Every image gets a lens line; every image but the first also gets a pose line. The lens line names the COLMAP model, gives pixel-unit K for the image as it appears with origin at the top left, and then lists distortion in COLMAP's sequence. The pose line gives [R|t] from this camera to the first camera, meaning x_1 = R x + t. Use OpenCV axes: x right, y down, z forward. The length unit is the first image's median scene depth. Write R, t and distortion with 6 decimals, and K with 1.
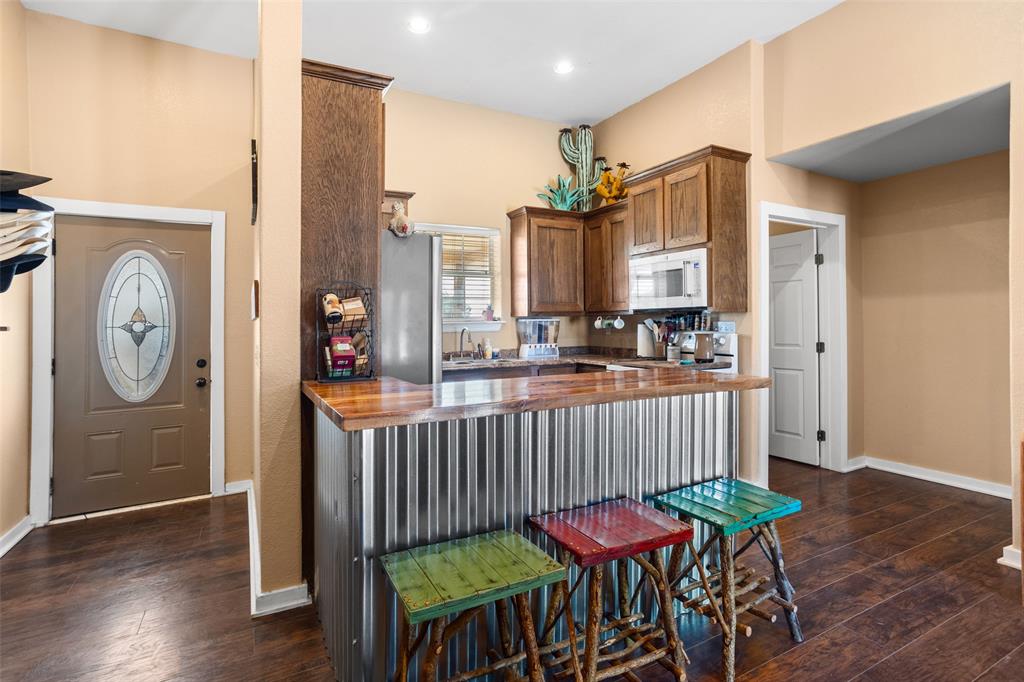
lens RADIAL K [[506.5, 0, 502.9], [0, 506.5, 314.1], [0, 0, 1]] dist [-0.037607, 0.022717]
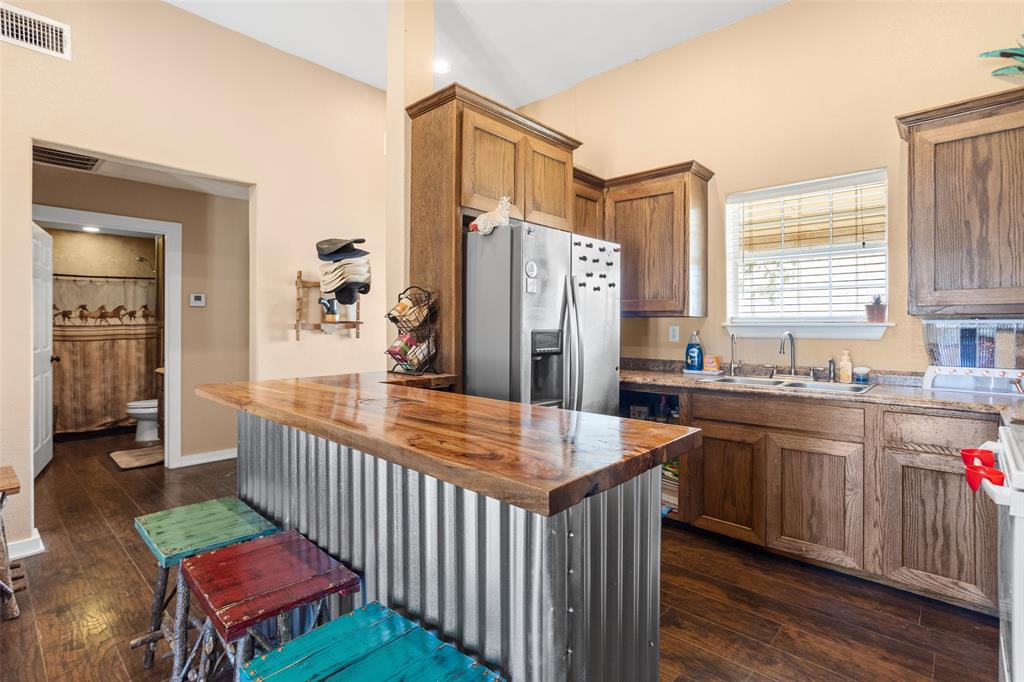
lens RADIAL K [[506.5, 0, 507.0], [0, 506.5, 325.0], [0, 0, 1]] dist [-0.037607, 0.022717]
pose [[0.341397, 0.013865, -0.939817, 0.530521], [0.011941, 0.999747, 0.019087, 0.000589], [0.939843, -0.017739, 0.341145, 0.517860]]
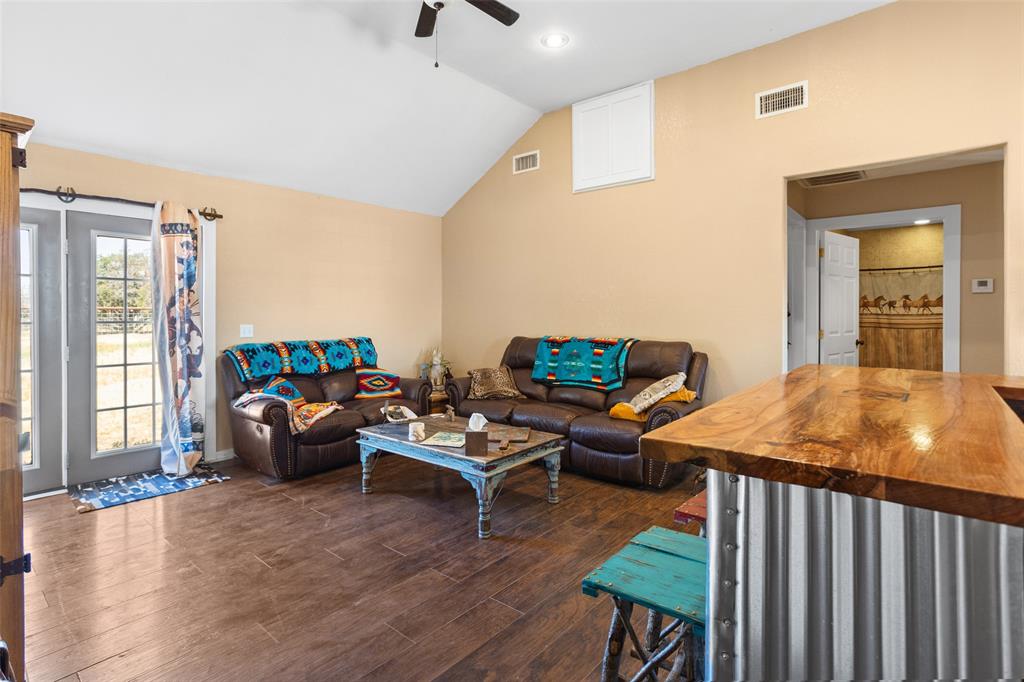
lens RADIAL K [[506.5, 0, 498.5], [0, 506.5, 315.6], [0, 0, 1]] dist [-0.037607, 0.022717]
pose [[-0.926050, 0.015116, -0.377097, 0.508982], [0.019690, 0.999772, -0.008278, 0.007426], [0.376886, -0.015090, -0.926137, 0.844314]]
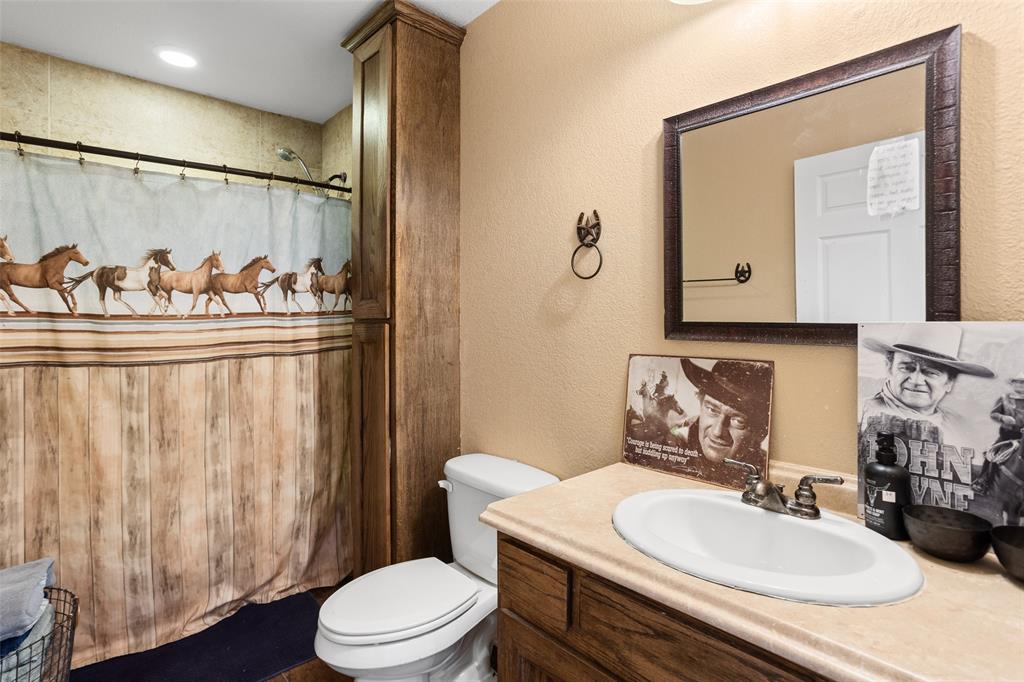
lens RADIAL K [[506.5, 0, 493.5], [0, 506.5, 309.3], [0, 0, 1]] dist [-0.037607, 0.022717]
pose [[0.250509, -0.012546, -0.968033, -0.856121], [0.023636, 0.999697, -0.006840, 0.021570], [0.967826, -0.021167, 0.250730, -0.010860]]
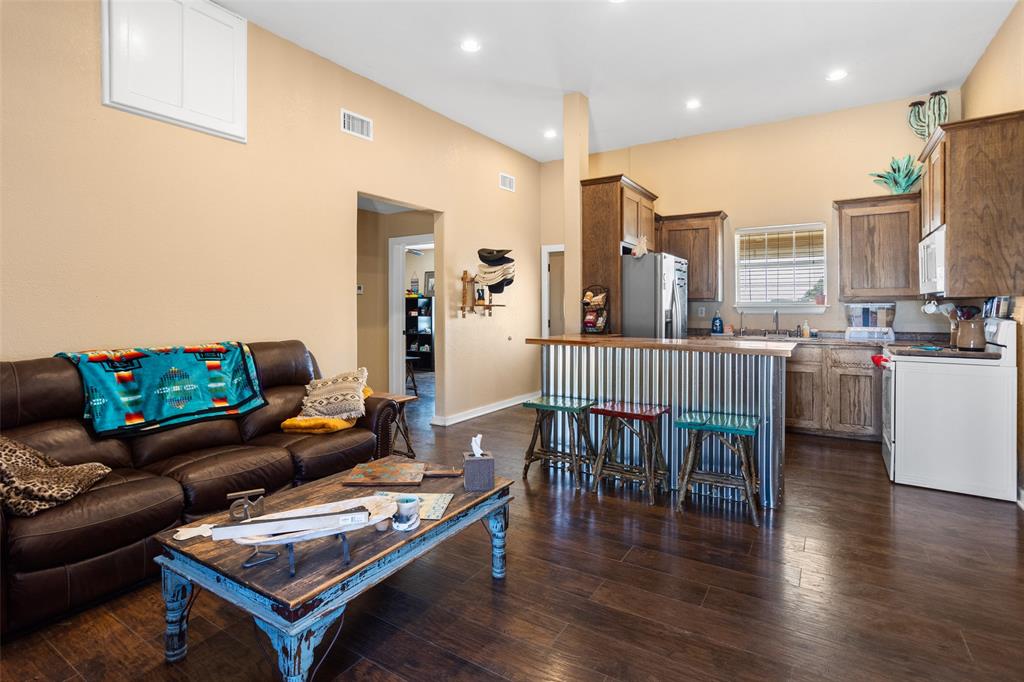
lens RADIAL K [[506.5, 0, 504.4], [0, 506.5, 305.0], [0, 0, 1]] dist [-0.037607, 0.022717]
pose [[0.496046, 0.010849, -0.868229, 0.807114], [0.012332, 0.999733, 0.019538, -0.021121], [0.868209, -0.020398, 0.495780, -0.203531]]
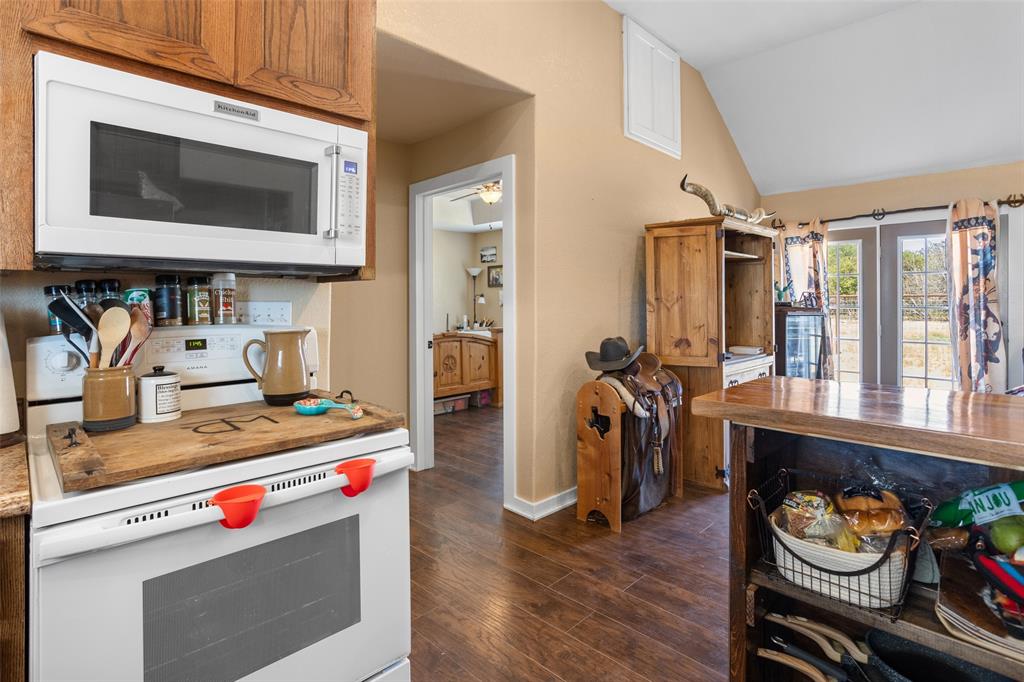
lens RADIAL K [[508.8, 0, 500.2], [0, 508.8, 299.0], [0, 0, 1]] dist [-0.036241, 0.014933]
pose [[-0.290635, 0.018559, 0.956654, -0.052457], [-0.014976, 0.999601, -0.023942, 0.020421], [-0.956717, -0.021285, -0.290241, 0.978307]]
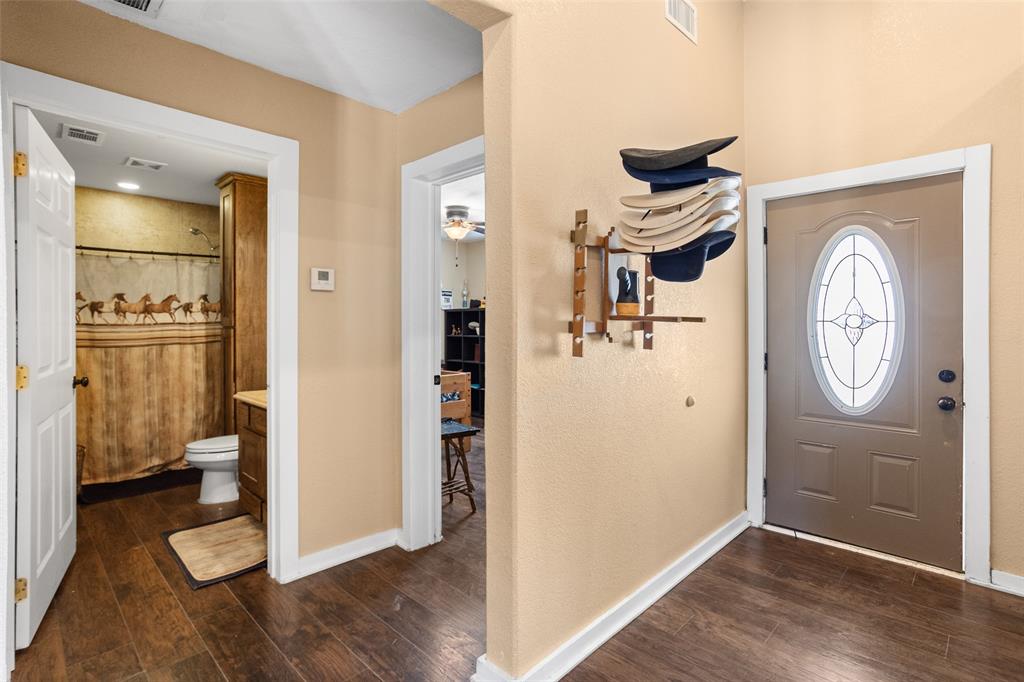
lens RADIAL K [[506.5, 0, 499.2], [0, 506.5, 323.8], [0, 0, 1]] dist [-0.037607, 0.022717]
pose [[0.306826, 0.016334, -0.951625, -0.159630], [0.014011, 0.999667, 0.021676, 0.003631], [0.951662, -0.019984, 0.306495, 0.235378]]
